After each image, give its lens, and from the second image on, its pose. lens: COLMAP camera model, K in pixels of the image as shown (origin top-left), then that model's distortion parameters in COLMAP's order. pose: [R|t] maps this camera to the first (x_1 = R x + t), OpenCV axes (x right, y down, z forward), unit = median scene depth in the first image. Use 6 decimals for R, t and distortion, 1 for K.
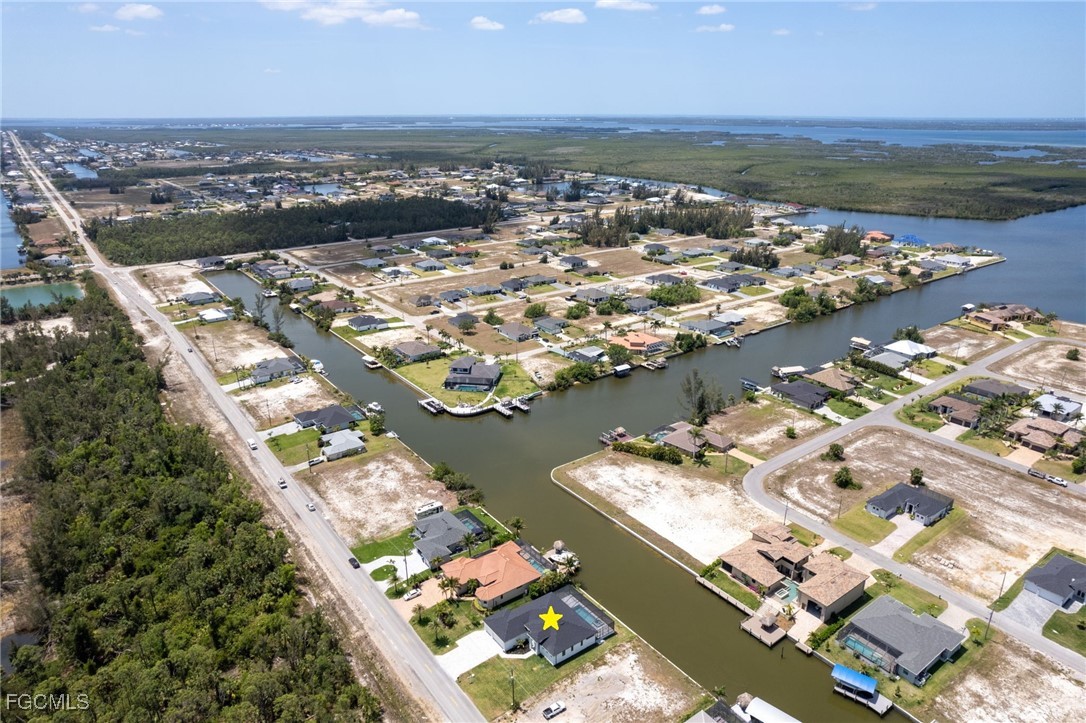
lens RADIAL K [[693.0, 0, 559.7], [0, 693.0, 366.4], [0, 0, 1]] dist [-0.067218, 0.056491]
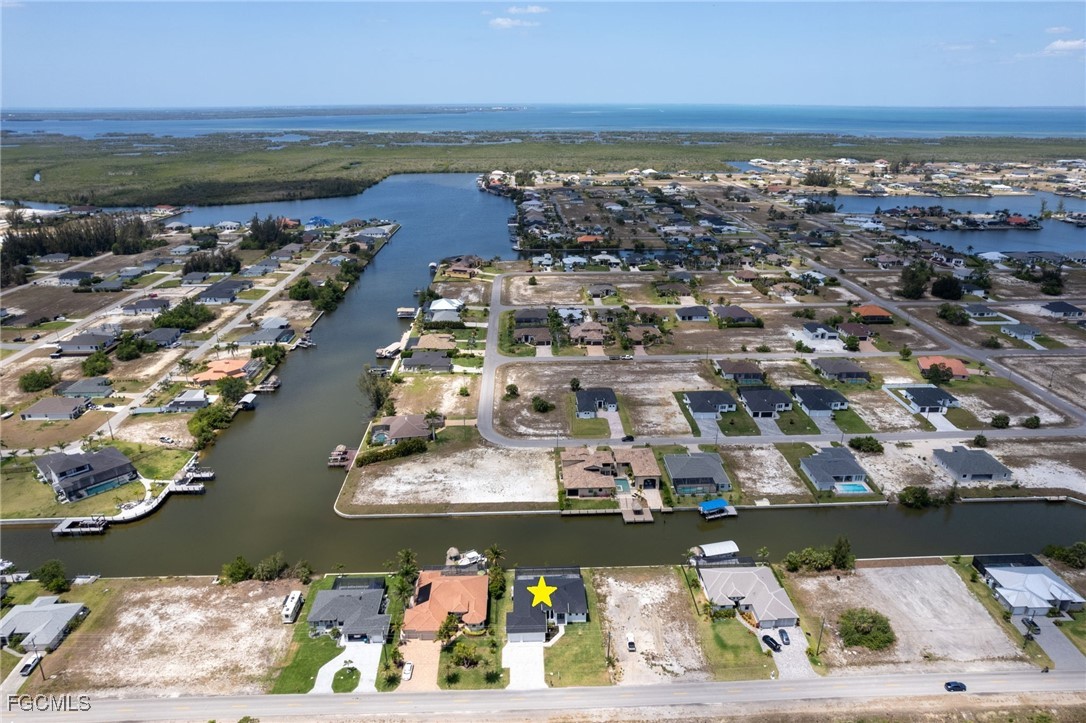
lens RADIAL K [[693.0, 0, 559.7], [0, 693.0, 366.4], [0, 0, 1]] dist [-0.067218, 0.056491]
pose [[0.569952, -0.297434, 0.765956, -0.389966], [0.287225, 0.945496, 0.153426, -0.065204], [-0.769842, 0.132556, 0.624317, 0.156256]]
